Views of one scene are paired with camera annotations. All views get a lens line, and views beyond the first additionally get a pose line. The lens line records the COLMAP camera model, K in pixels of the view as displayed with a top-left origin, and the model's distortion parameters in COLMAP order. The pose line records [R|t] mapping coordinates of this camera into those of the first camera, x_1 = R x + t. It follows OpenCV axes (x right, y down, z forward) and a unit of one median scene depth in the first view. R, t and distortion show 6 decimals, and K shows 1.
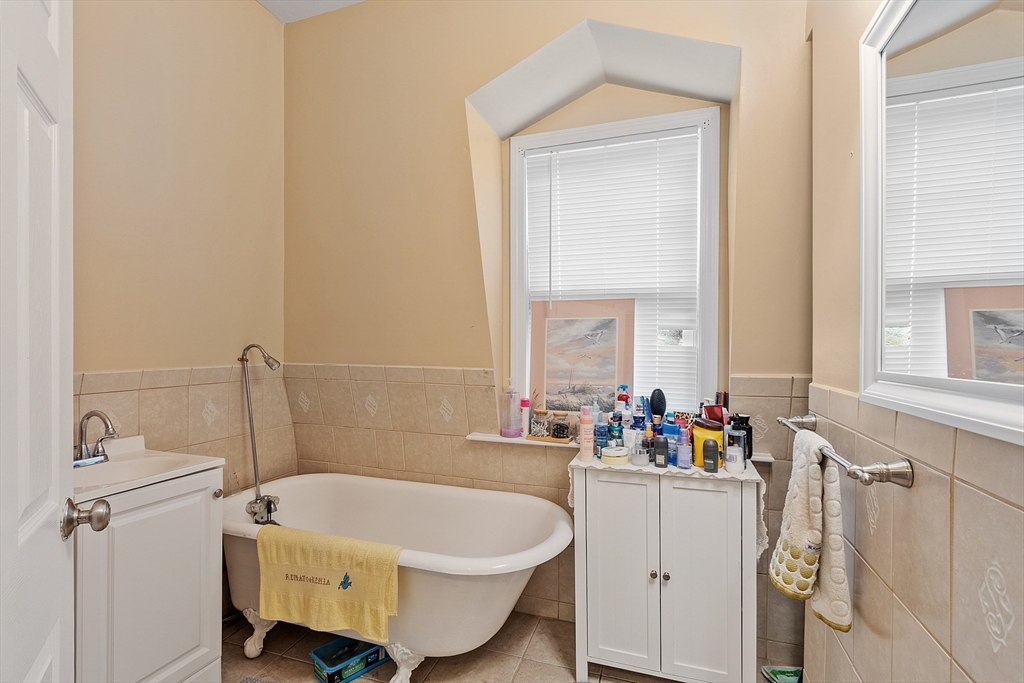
lens RADIAL K [[473.6, 0, 508.0], [0, 473.6, 357.1], [0, 0, 1]] dist [0.001406, 0.000435]
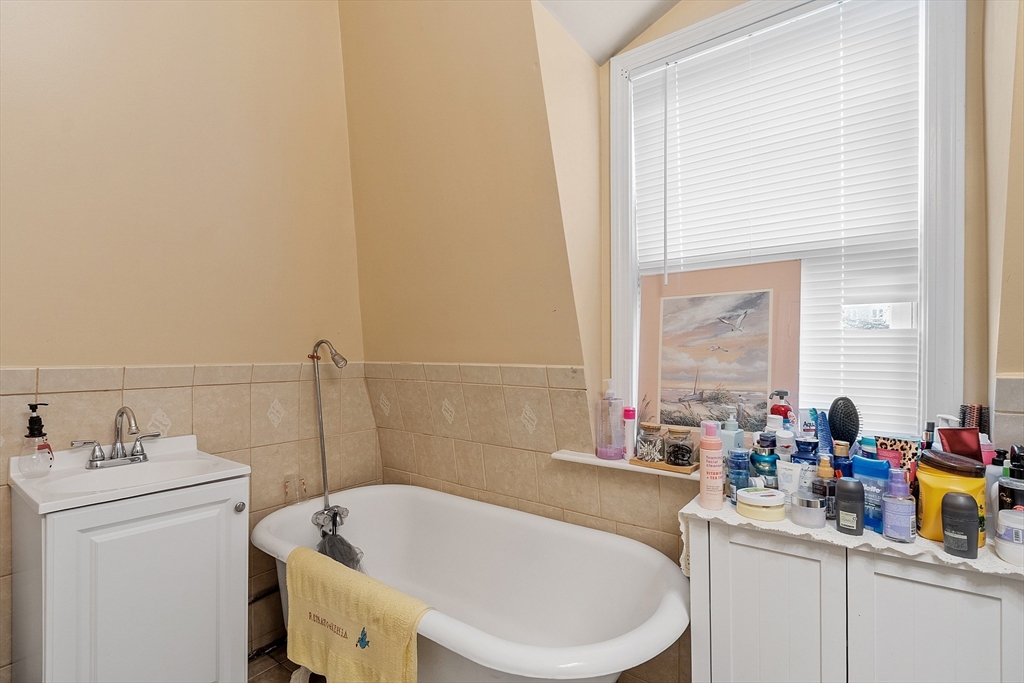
lens RADIAL K [[483.6, 0, 490.4], [0, 483.6, 362.4], [0, 0, 1]] dist [-0.002537, -0.000863]
pose [[0.947740, -0.001636, -0.319039, 0.072728], [0.000907, 0.999997, -0.002433, 0.019913], [0.319042, 0.002017, 0.947739, 0.228568]]
